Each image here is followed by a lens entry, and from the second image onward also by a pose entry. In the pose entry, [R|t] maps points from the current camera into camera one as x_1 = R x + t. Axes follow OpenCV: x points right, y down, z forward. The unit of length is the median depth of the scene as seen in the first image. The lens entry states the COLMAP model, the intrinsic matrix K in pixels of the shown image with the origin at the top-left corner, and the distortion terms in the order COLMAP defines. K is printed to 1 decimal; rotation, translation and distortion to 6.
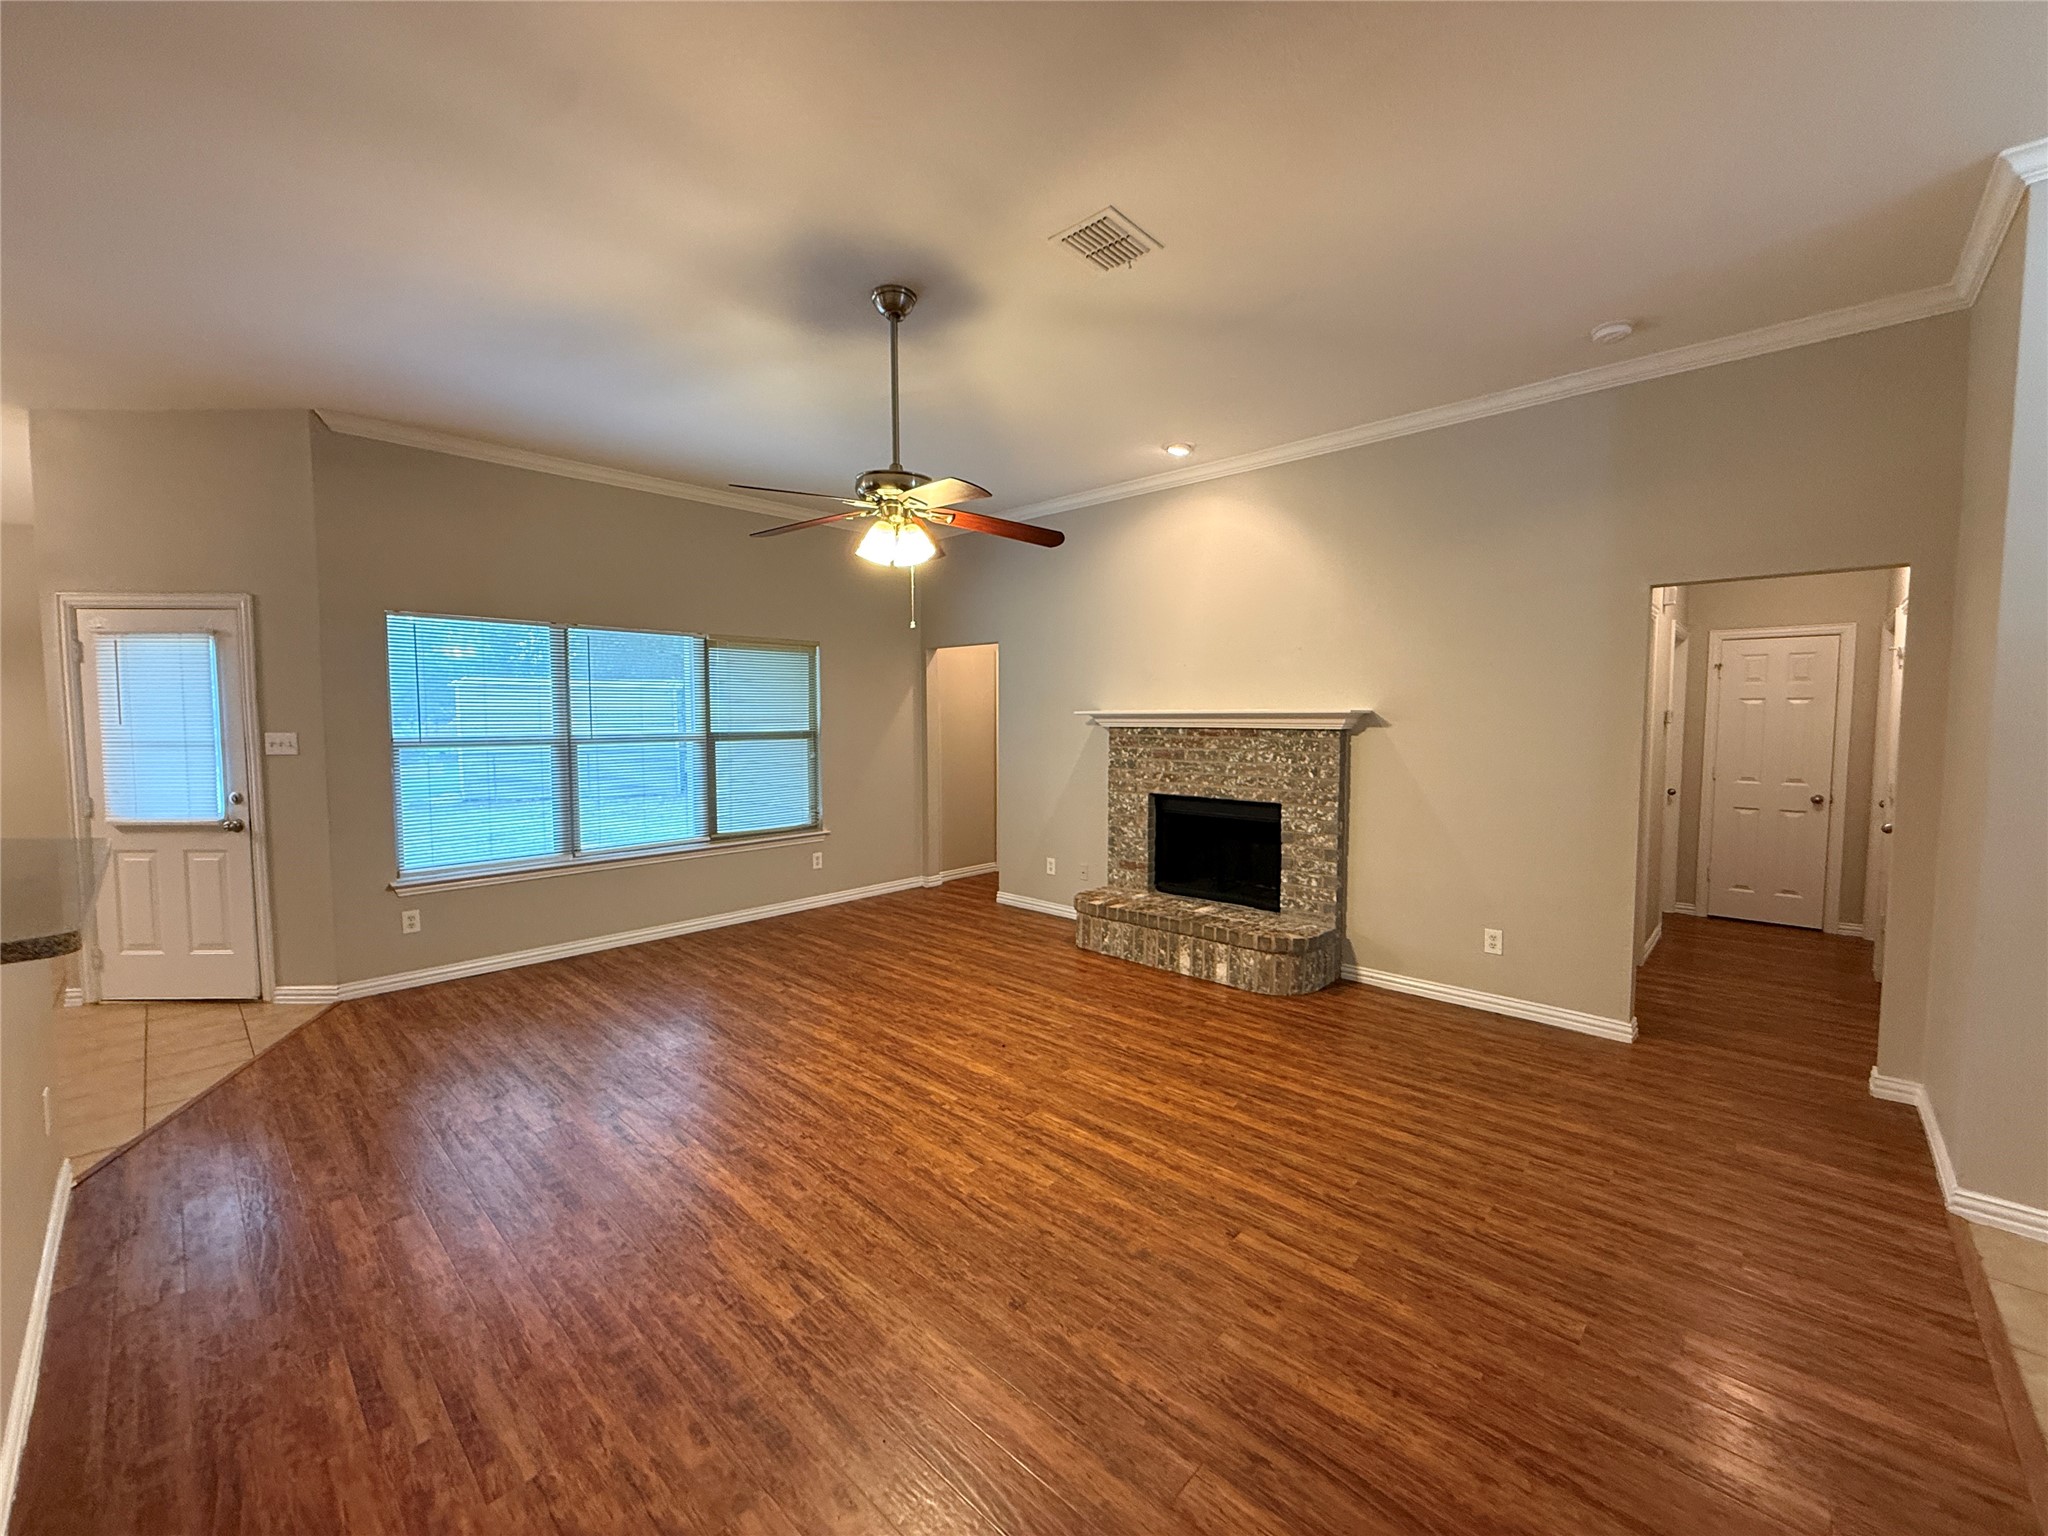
lens RADIAL K [[817.8, 0, 1017.8], [0, 817.8, 767.2], [0, 0, 1]] dist [-0.000785, 0.000535]
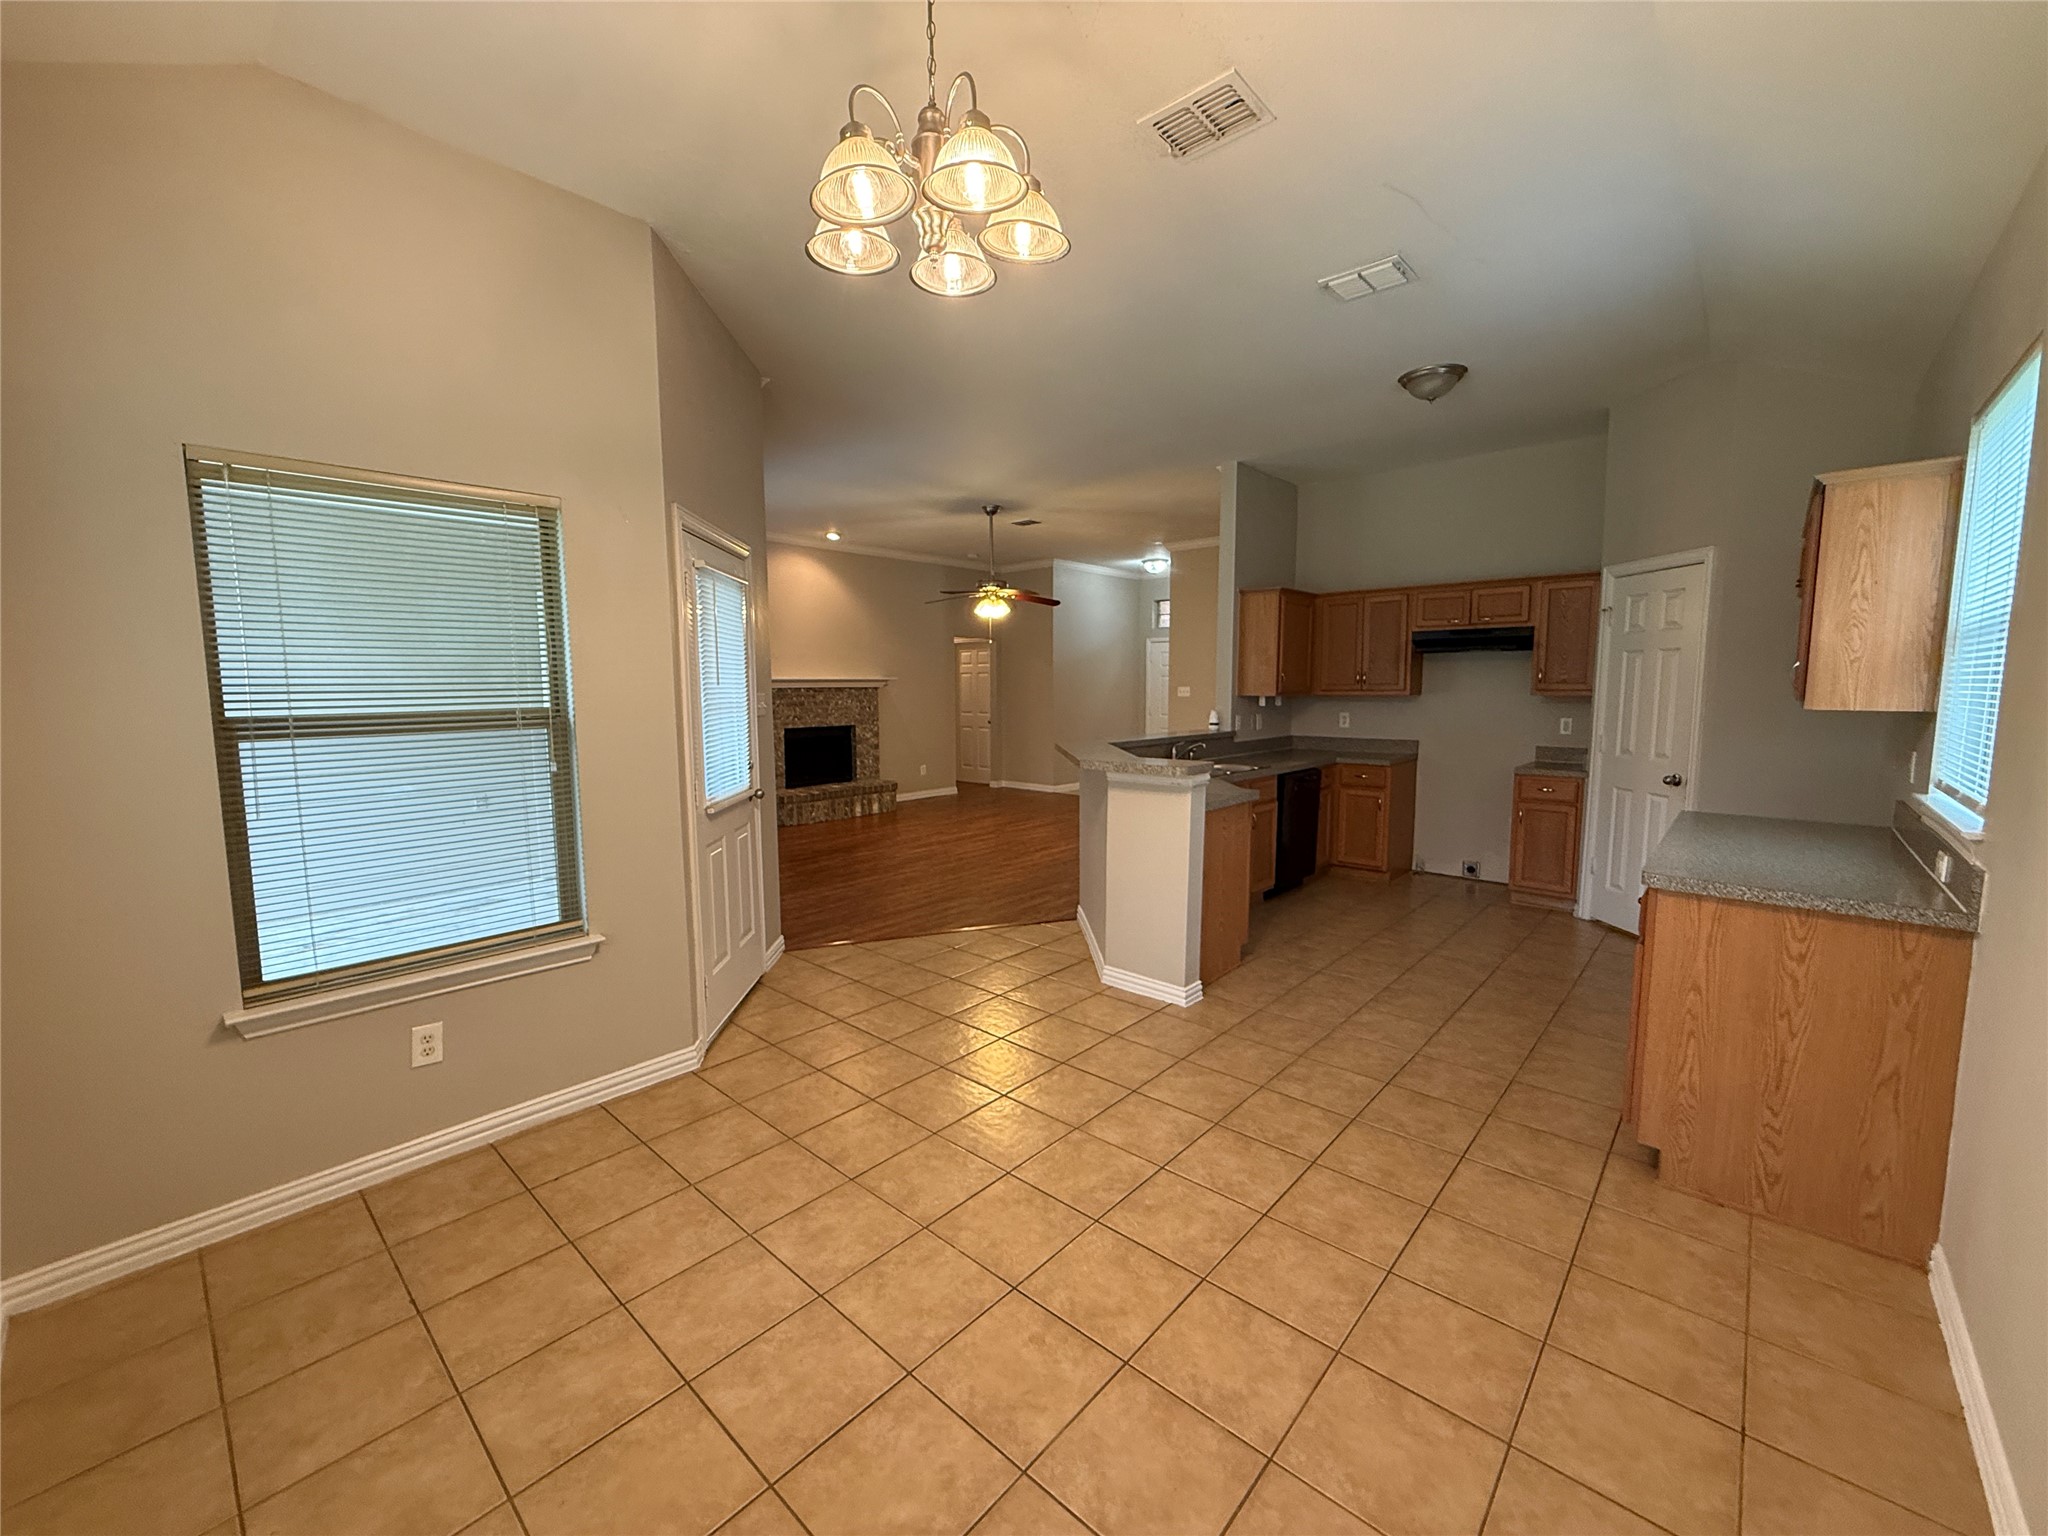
lens RADIAL K [[817.8, 0, 1023.8], [0, 817.8, 759.9], [0, 0, 1]] dist [-0.000785, 0.000535]
pose [[-0.020178, -0.092253, 0.995531, -1.910438], [0.069277, 0.993212, 0.093442, -0.032997], [-0.997393, 0.070853, -0.013650, 0.709498]]
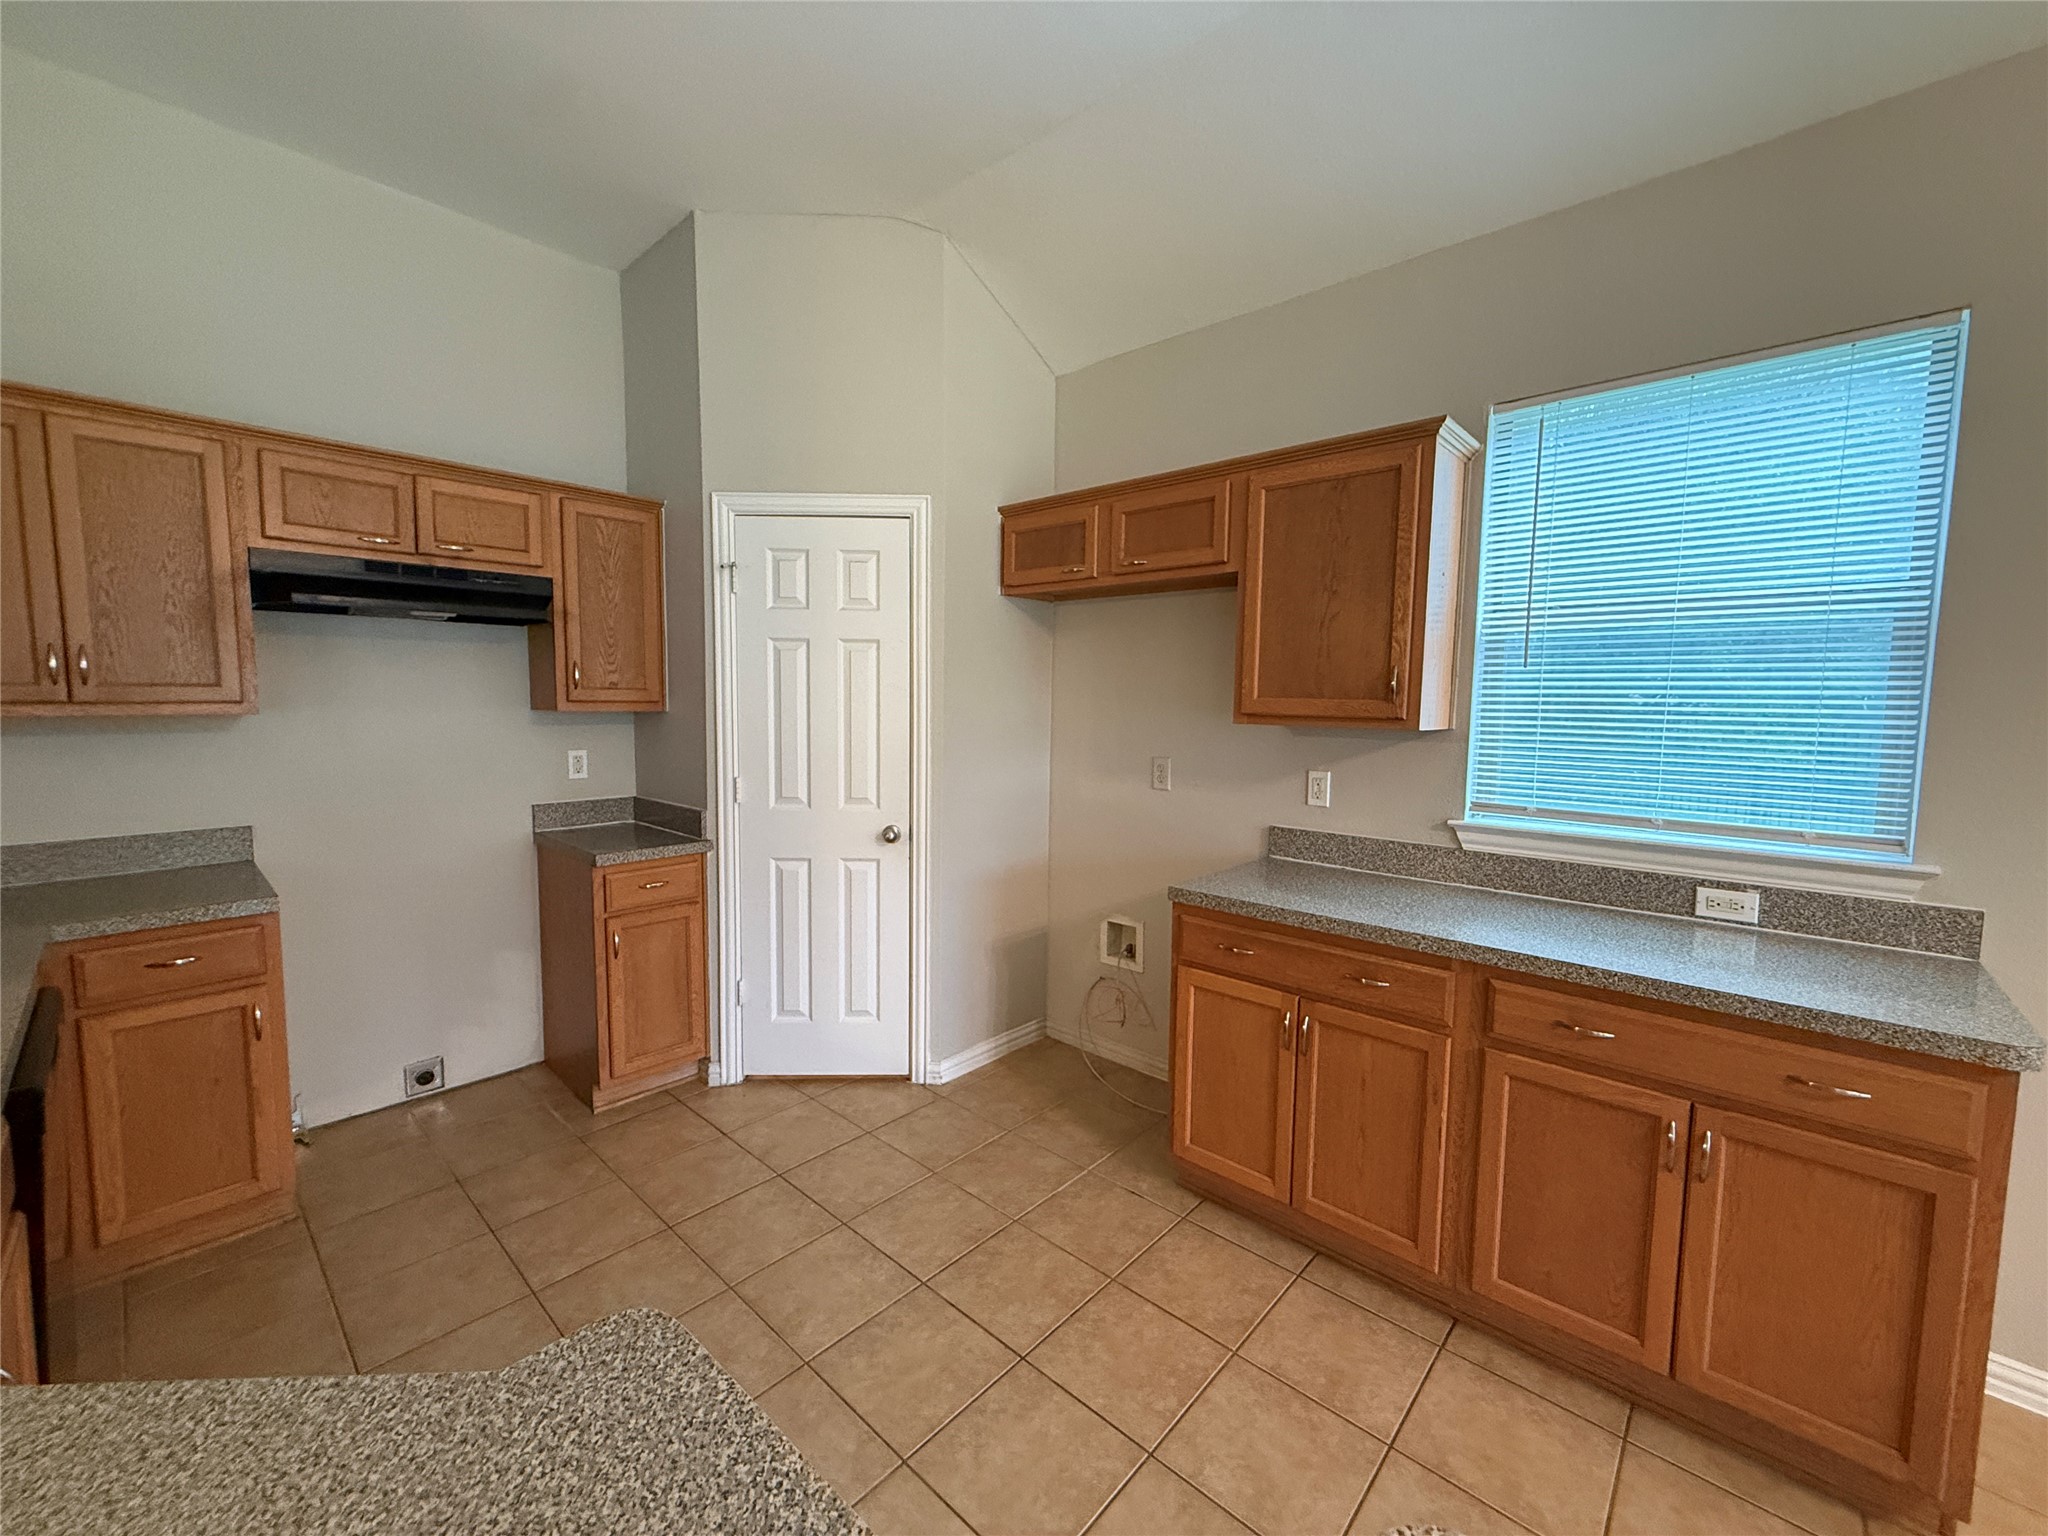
lens RADIAL K [[817.8, 0, 1015.6], [0, 817.8, 763.2], [0, 0, 1]] dist [-0.000785, 0.000535]
pose [[-0.999876, -0.009021, -0.012926, -0.994547], [-0.010830, 0.988995, 0.147553, -0.019347], [0.011452, 0.147675, -0.988970, 0.562112]]
